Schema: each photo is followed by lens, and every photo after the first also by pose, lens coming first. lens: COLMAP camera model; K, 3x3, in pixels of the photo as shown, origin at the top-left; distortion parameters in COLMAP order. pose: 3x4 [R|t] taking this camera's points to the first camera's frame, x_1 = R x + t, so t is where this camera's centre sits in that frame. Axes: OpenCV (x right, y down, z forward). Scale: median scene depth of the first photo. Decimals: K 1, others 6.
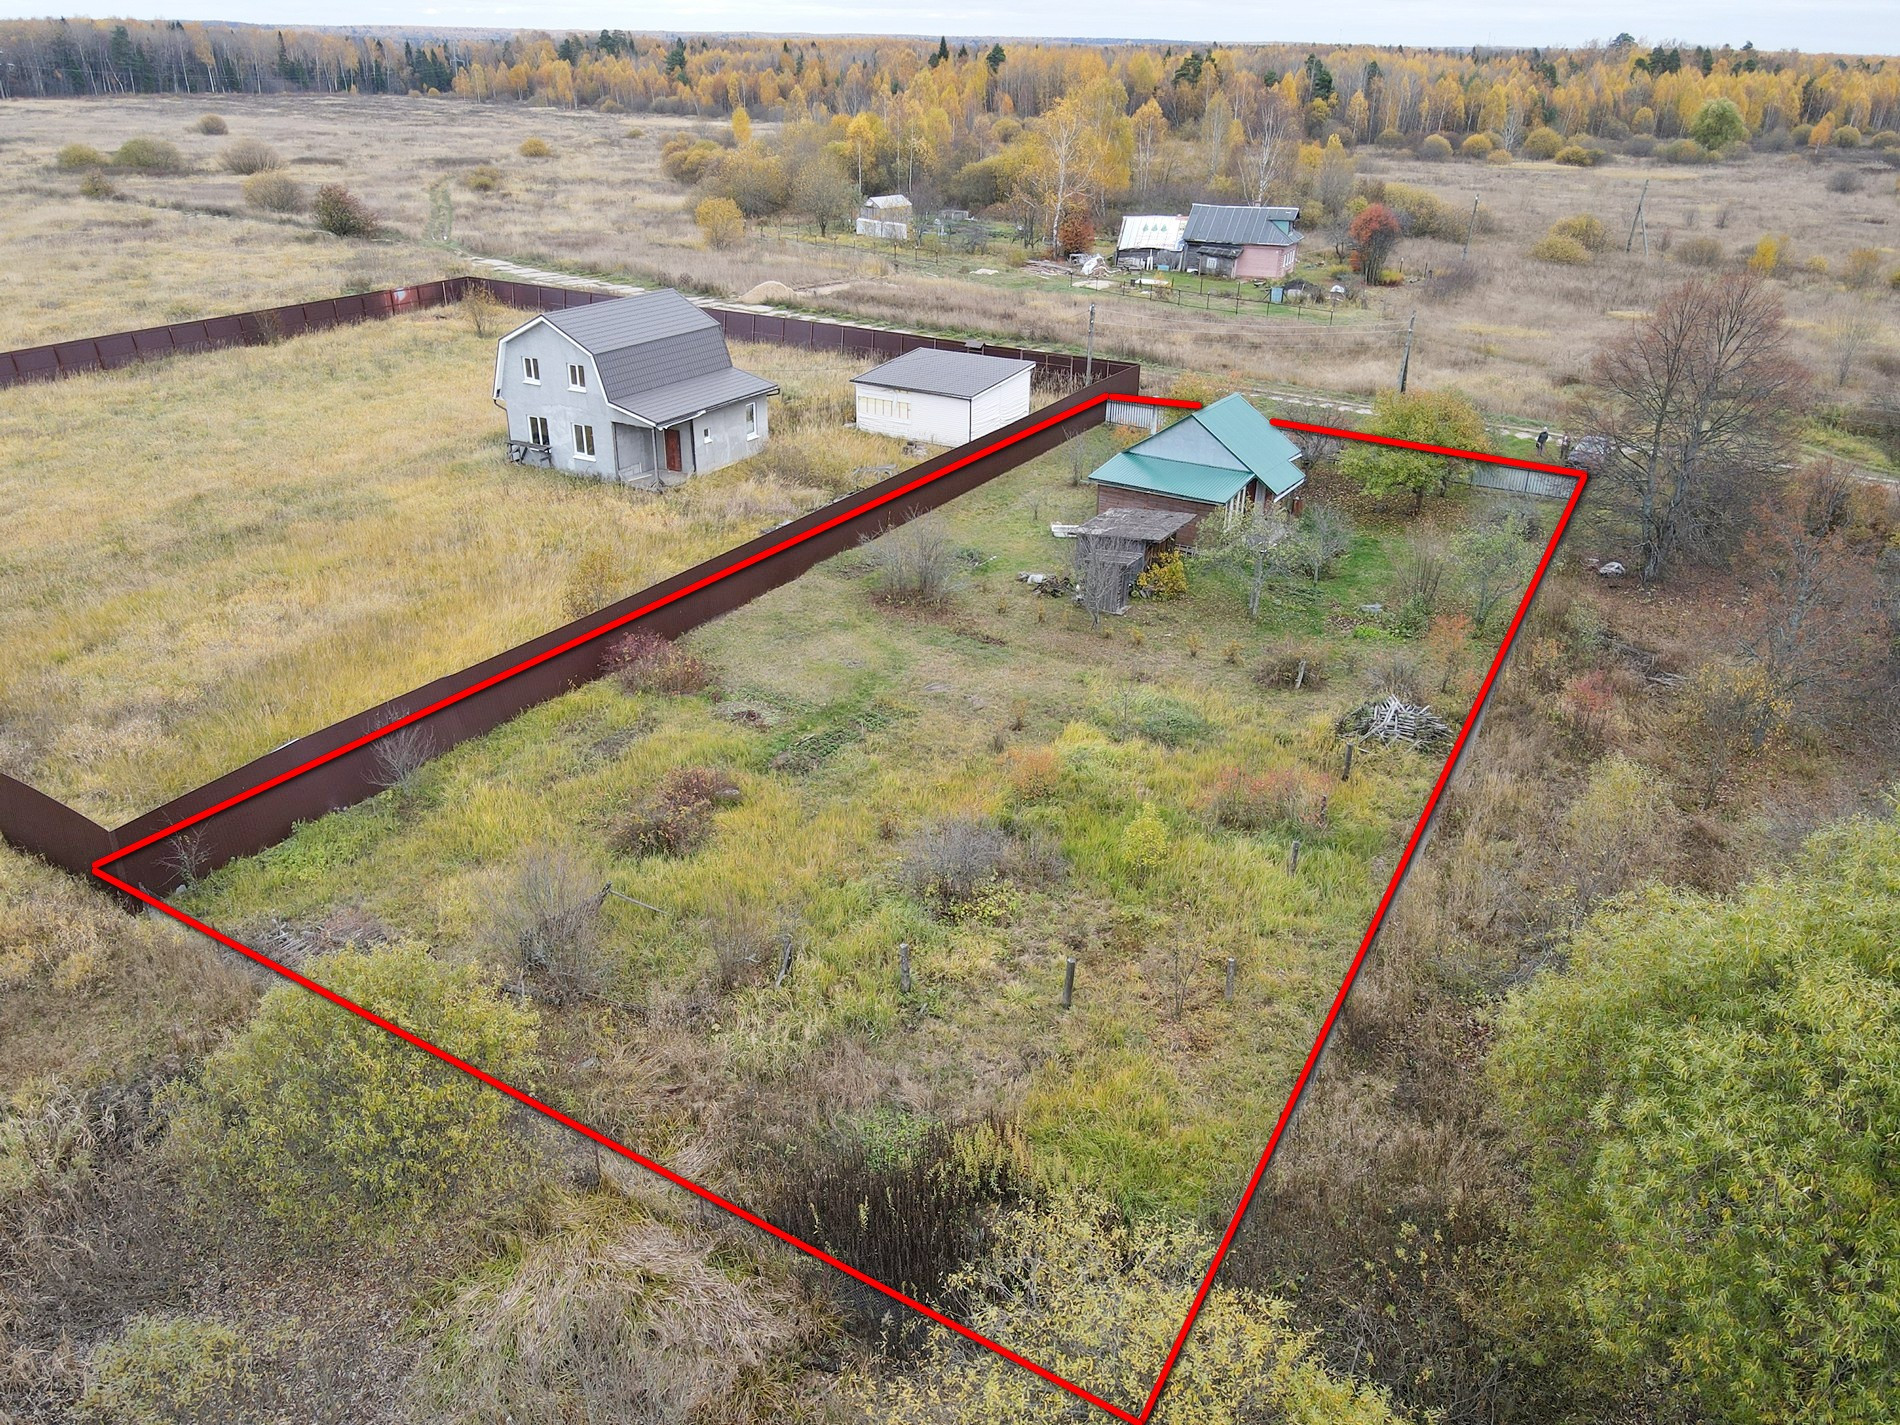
lens RADIAL K [[1397.0, 0, 950.0], [0, 1397.0, 712.5], [0, 0, 1]] dist [0.022363, -0.007731]
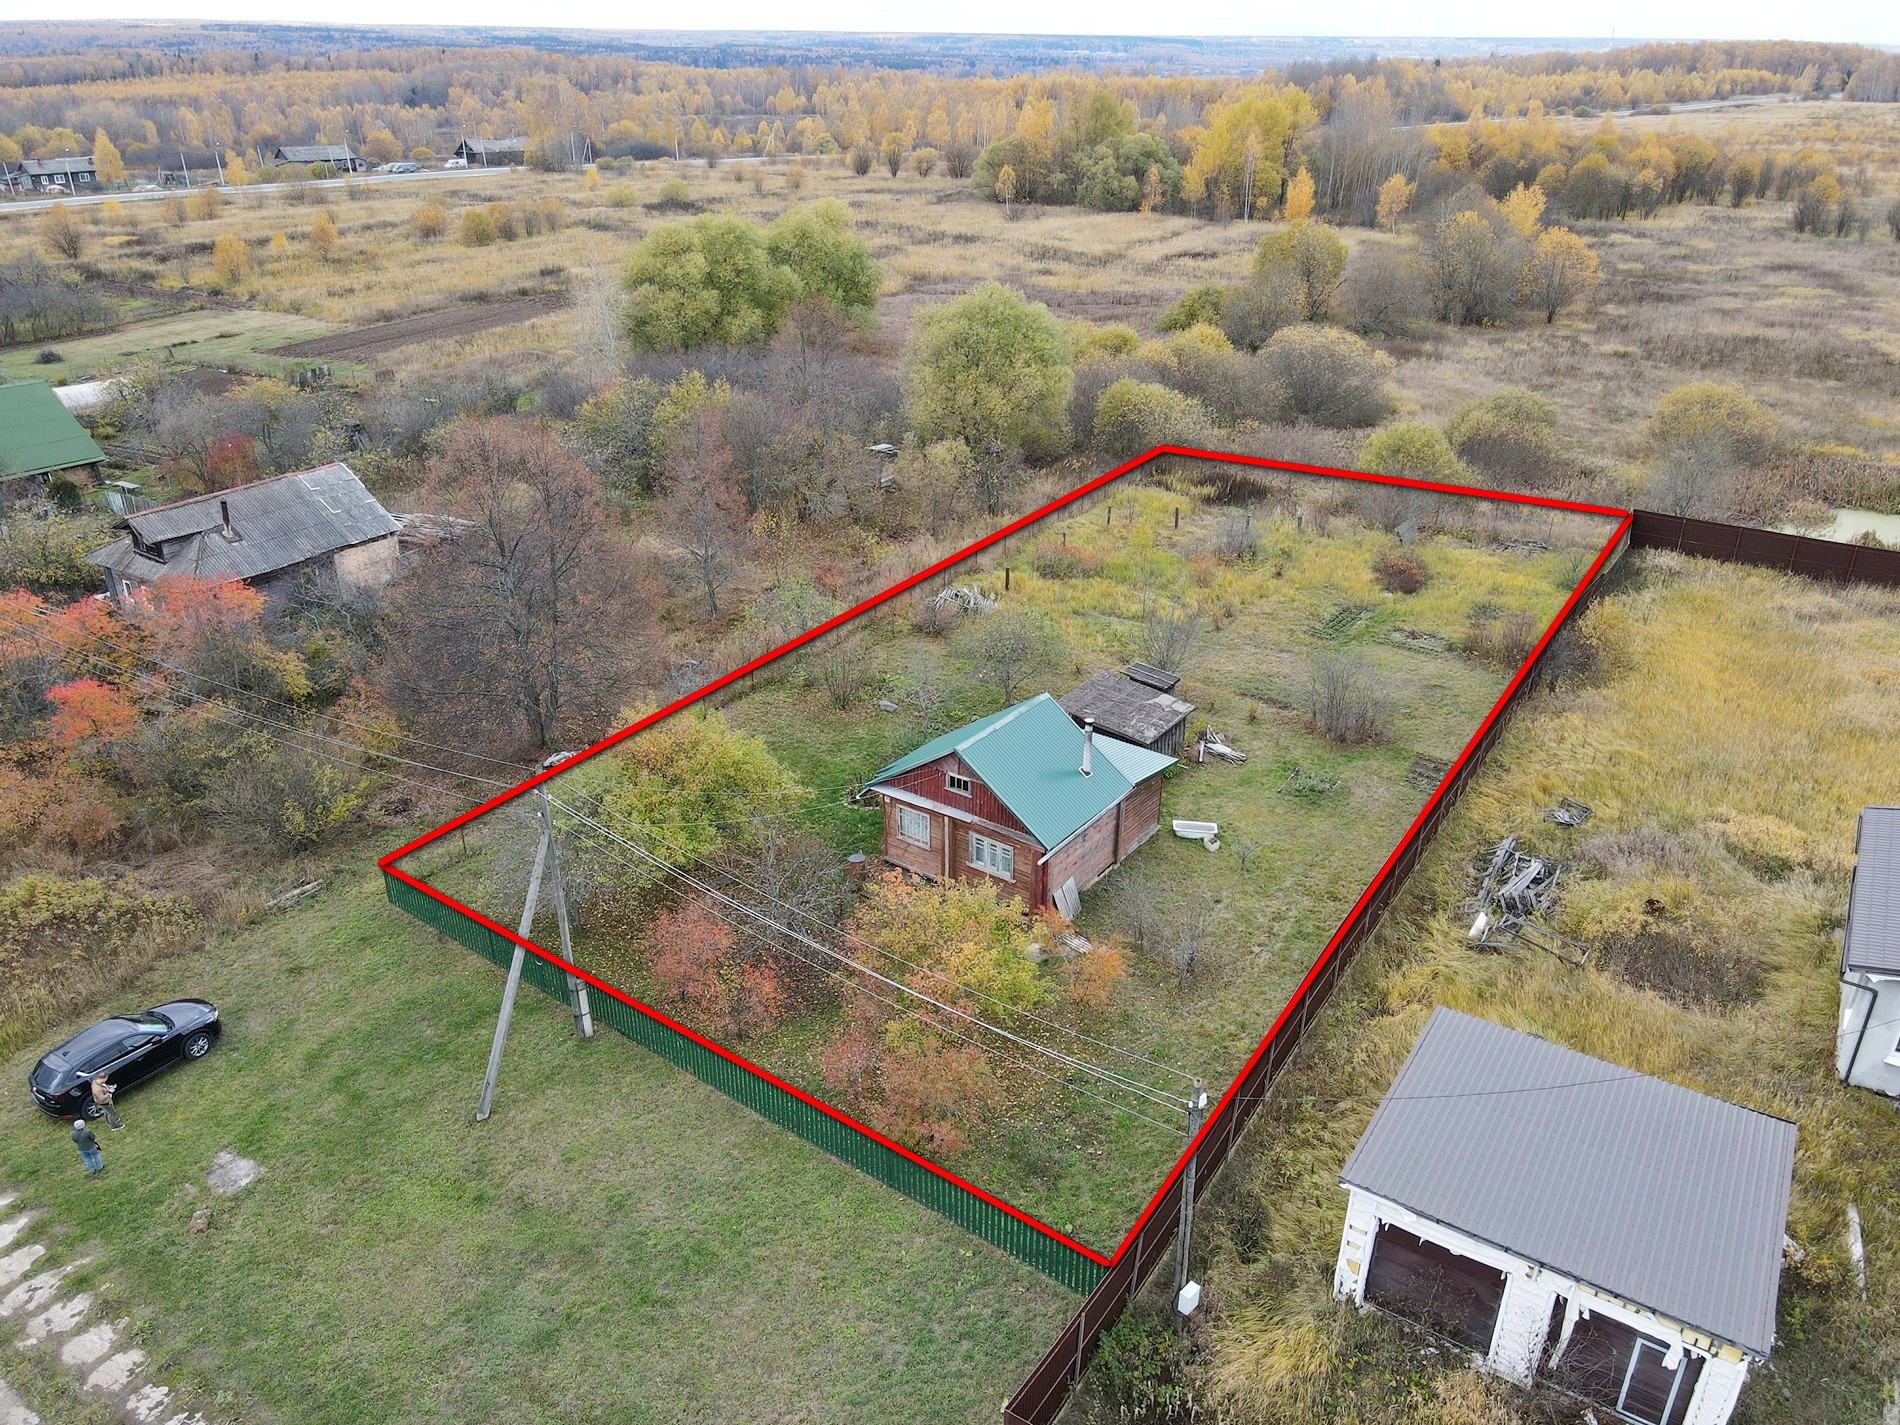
lens RADIAL K [[1397.0, 0, 950.0], [0, 1397.0, 712.5], [0, 0, 1]] dist [0.022363, -0.007731]
pose [[-0.998224, -0.044795, 0.039277, 0.234878], [0.002456, 0.627778, 0.778388, -0.940147], [-0.059525, 0.777102, -0.626553, 1.779911]]
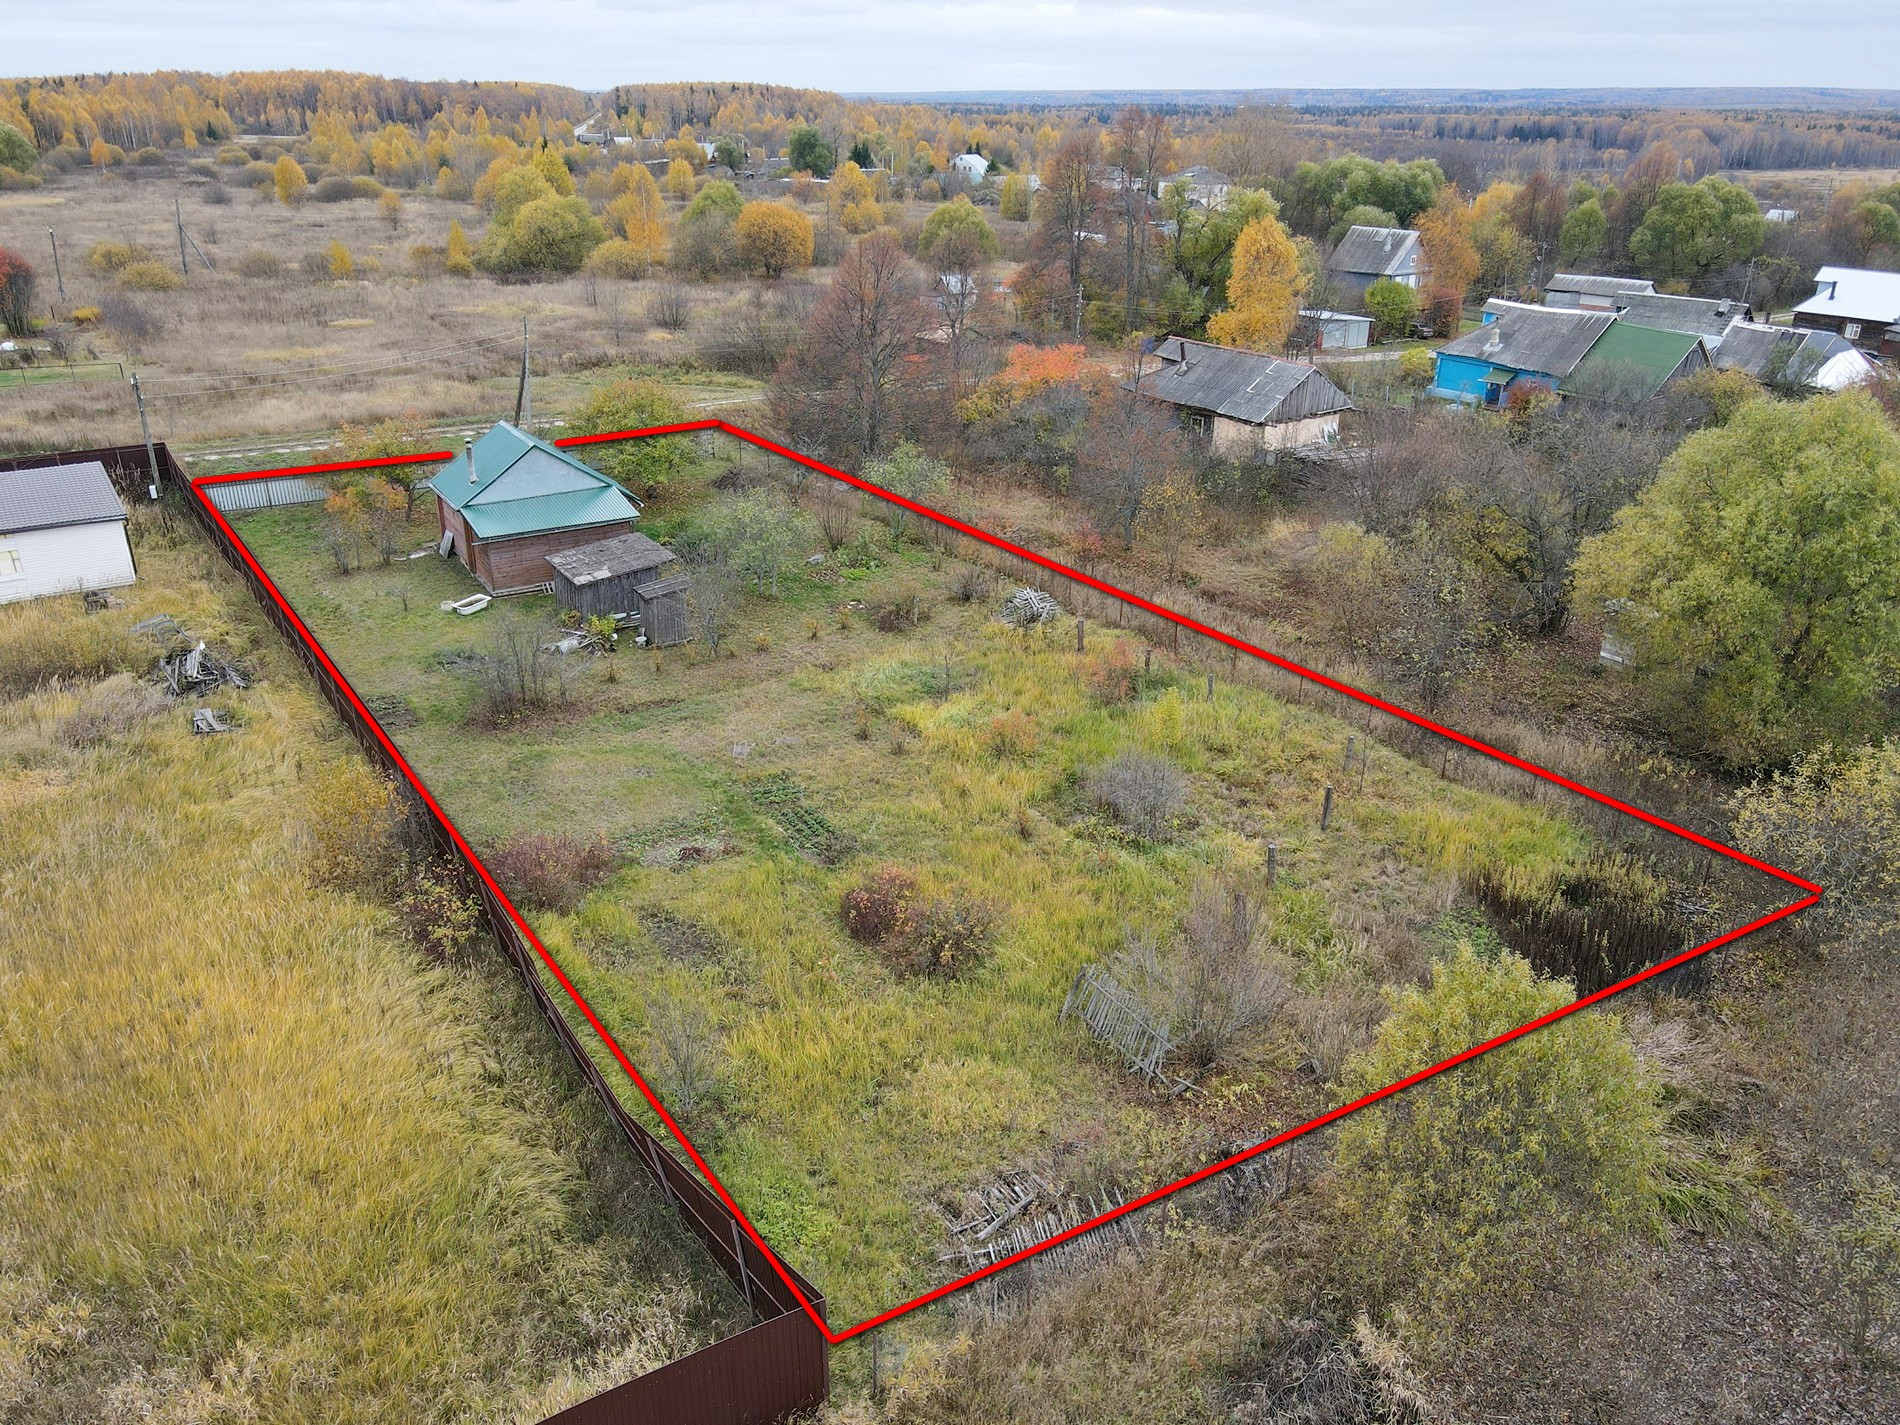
lens RADIAL K [[1397.0, 0, 950.0], [0, 1397.0, 712.5], [0, 0, 1]] dist [0.022363, -0.007731]
pose [[0.436644, -0.380083, 0.815401, -0.661545], [0.384981, 0.898130, 0.212489, -0.174570], [-0.813100, 0.221132, 0.538488, 0.367103]]
